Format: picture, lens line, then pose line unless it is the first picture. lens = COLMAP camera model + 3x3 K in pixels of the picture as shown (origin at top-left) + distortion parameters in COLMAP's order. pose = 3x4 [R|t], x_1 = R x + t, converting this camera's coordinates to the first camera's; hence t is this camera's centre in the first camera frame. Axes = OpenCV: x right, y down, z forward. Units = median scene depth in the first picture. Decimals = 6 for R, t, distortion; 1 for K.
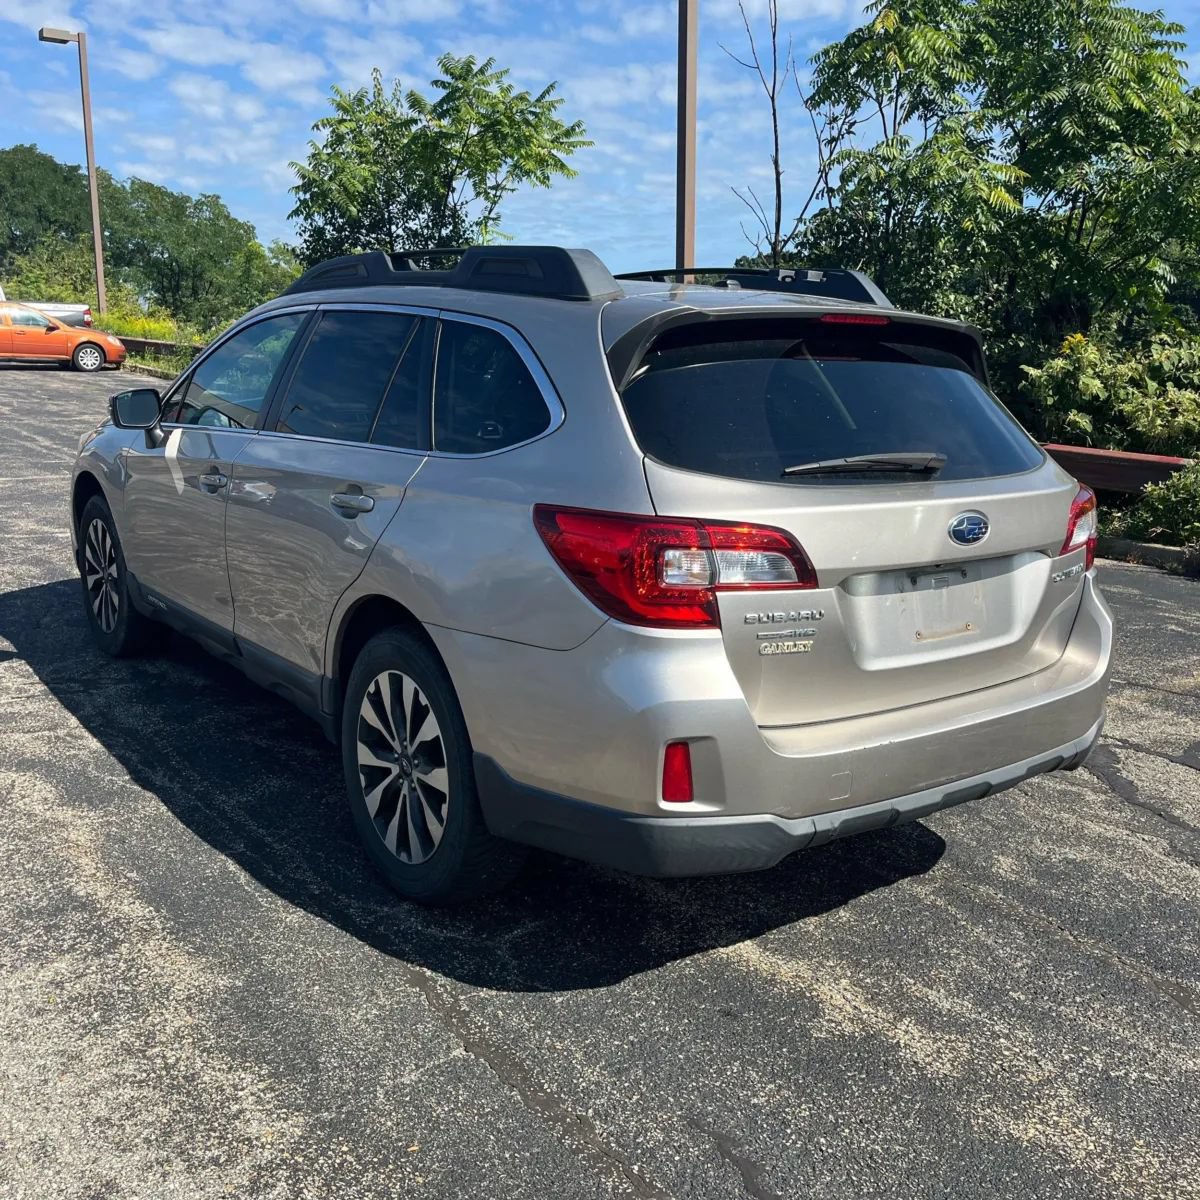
lens RADIAL K [[1224.3, 0, 601.0], [0, 1224.3, 581.7], [0, 0, 1]] dist [0.027717, 0.000000]
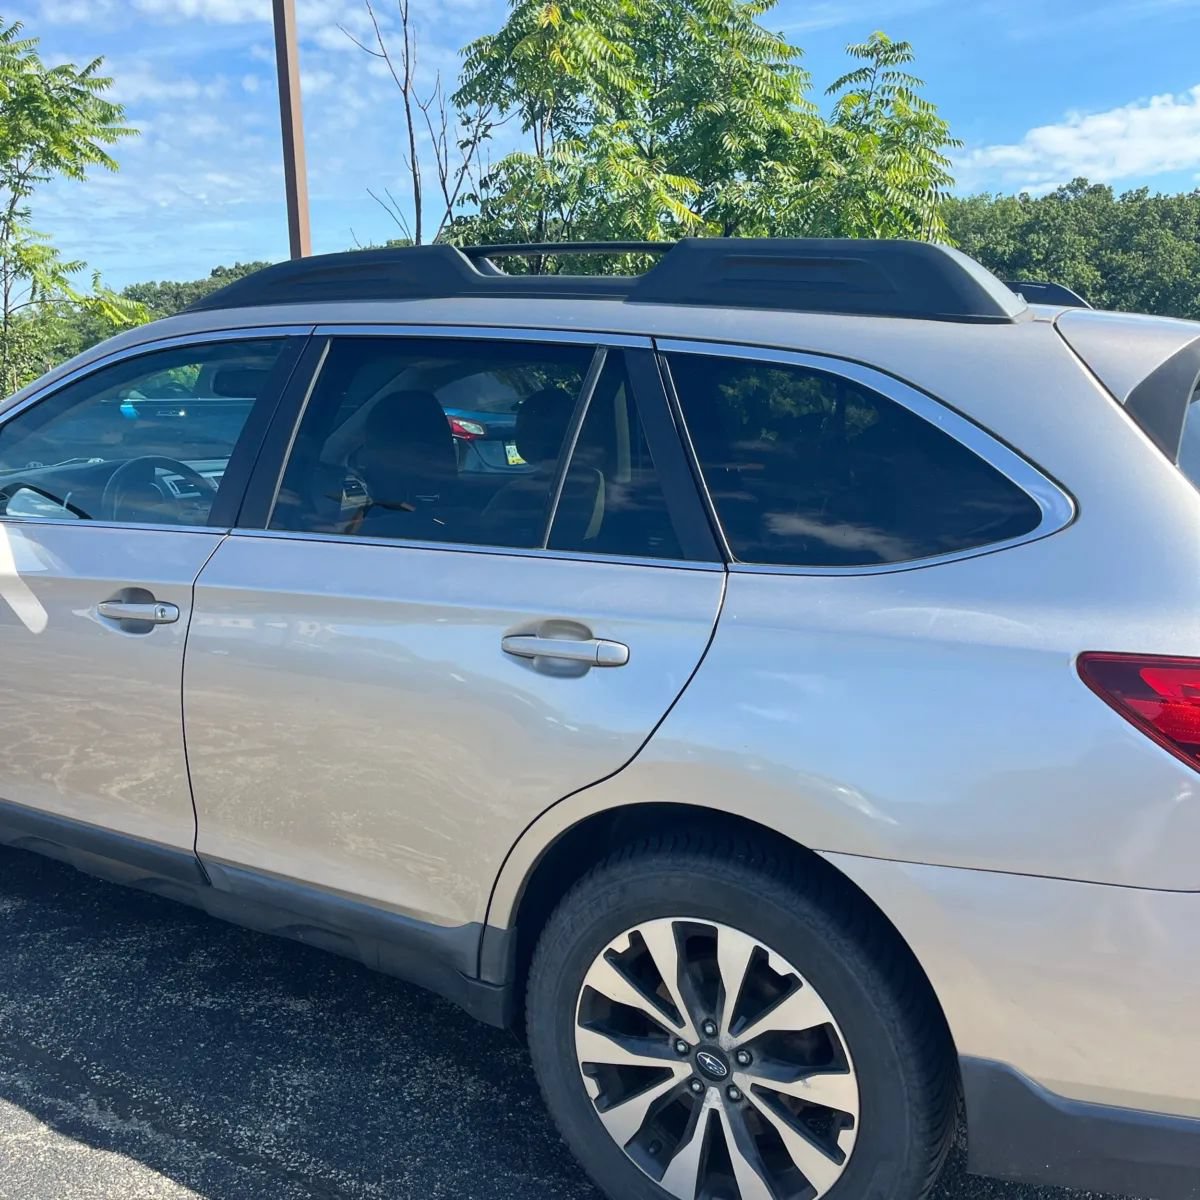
lens RADIAL K [[1224.3, 0, 593.6], [0, 1224.3, 607.3], [0, 0, 1]] dist [0.027717, 0.000000]
pose [[0.920612, -0.087174, 0.380623, -0.372877], [0.083645, 0.996161, 0.025837, -0.089628], [-0.381414, 0.008051, 0.924369, 0.376726]]
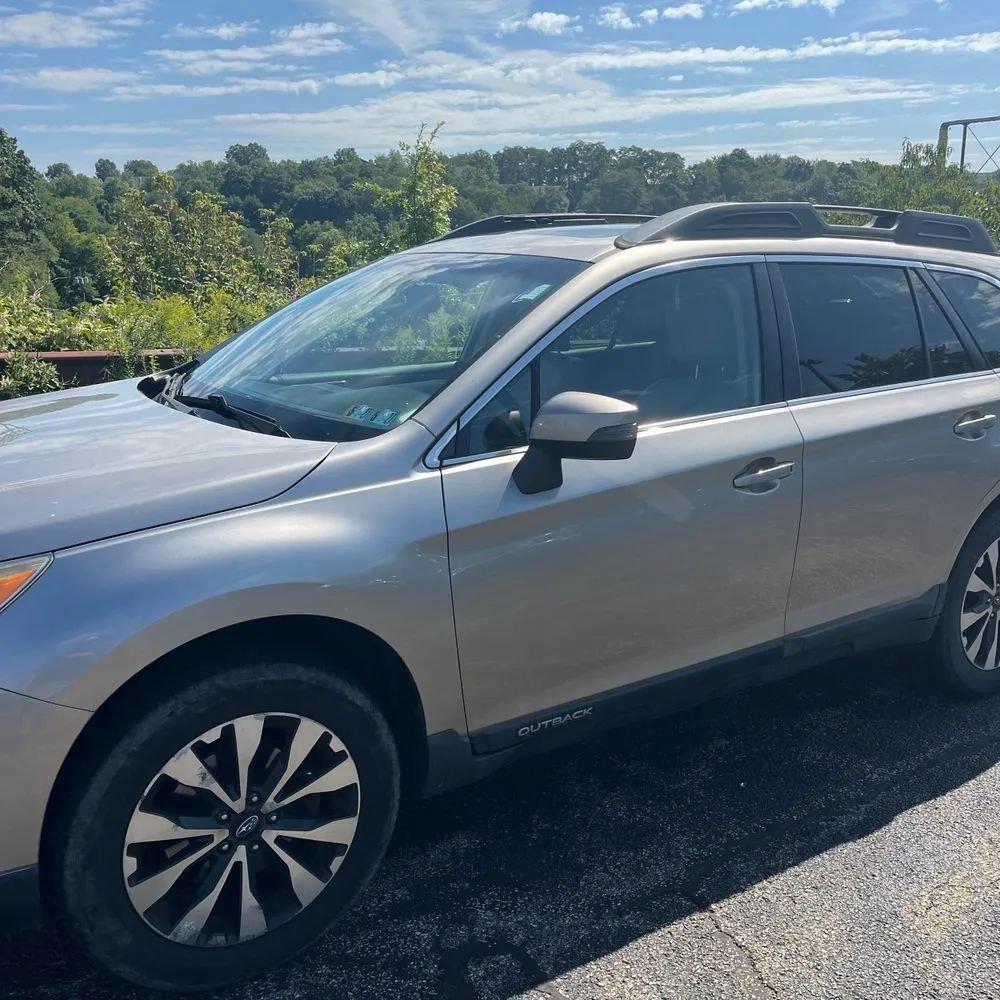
lens RADIAL K [[1020.3, 0, 487.9], [0, 1020.3, 501.9], [0, 0, 1]] dist [0.027717, 0.000000]
pose [[0.035537, -0.253460, 0.966693, -1.077571], [0.186529, 0.951988, 0.242747, -0.289524], [-0.981807, 0.171689, 0.081108, 1.240328]]
